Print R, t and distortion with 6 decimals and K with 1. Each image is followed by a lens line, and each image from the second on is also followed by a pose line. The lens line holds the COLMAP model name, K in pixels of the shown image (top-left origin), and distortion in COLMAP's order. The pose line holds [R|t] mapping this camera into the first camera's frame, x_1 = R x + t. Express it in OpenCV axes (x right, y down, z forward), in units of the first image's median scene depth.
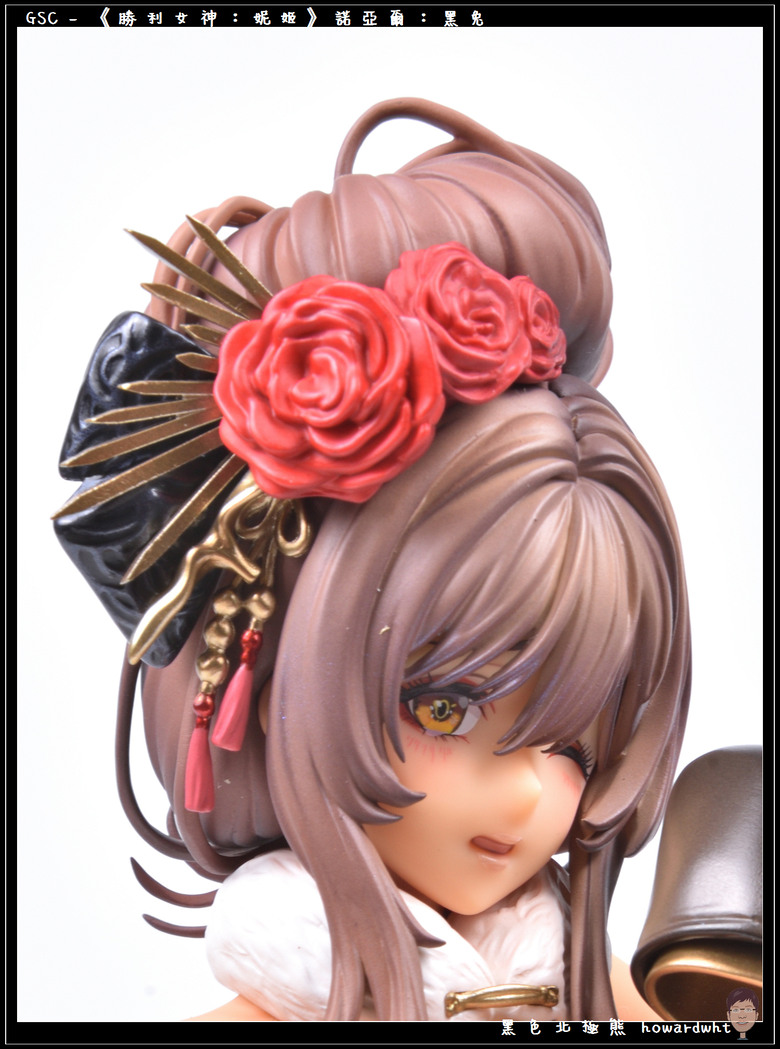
lens RADIAL K [[4192.3, 0, 391.2], [0, 4192.3, 520.7], [0, 0, 1]] dist [0.349771, 0.000000]
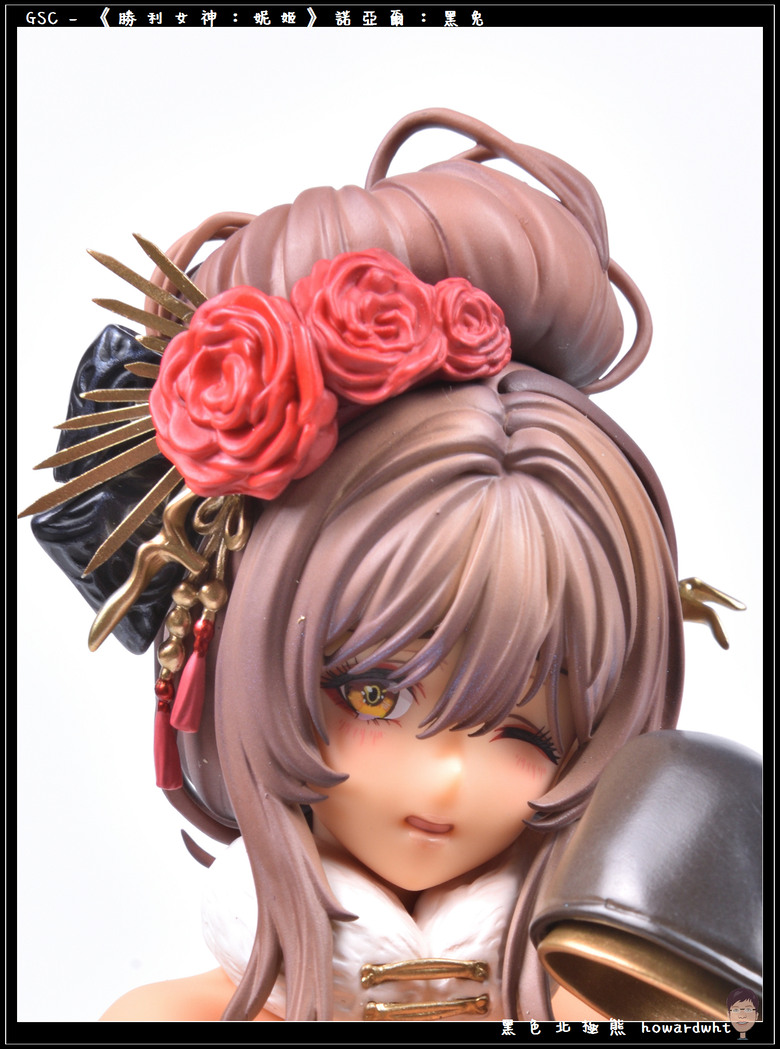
lens RADIAL K [[4192.3, 0, 380.7], [0, 4192.3, 472.3], [0, 0, 1]] dist [0.349771, 0.000000]
pose [[0.925418, -0.018140, -0.378513, 0.413672], [0.017164, 0.999835, -0.005951, -0.004321], [0.378558, -0.000989, 0.925577, 0.029277]]
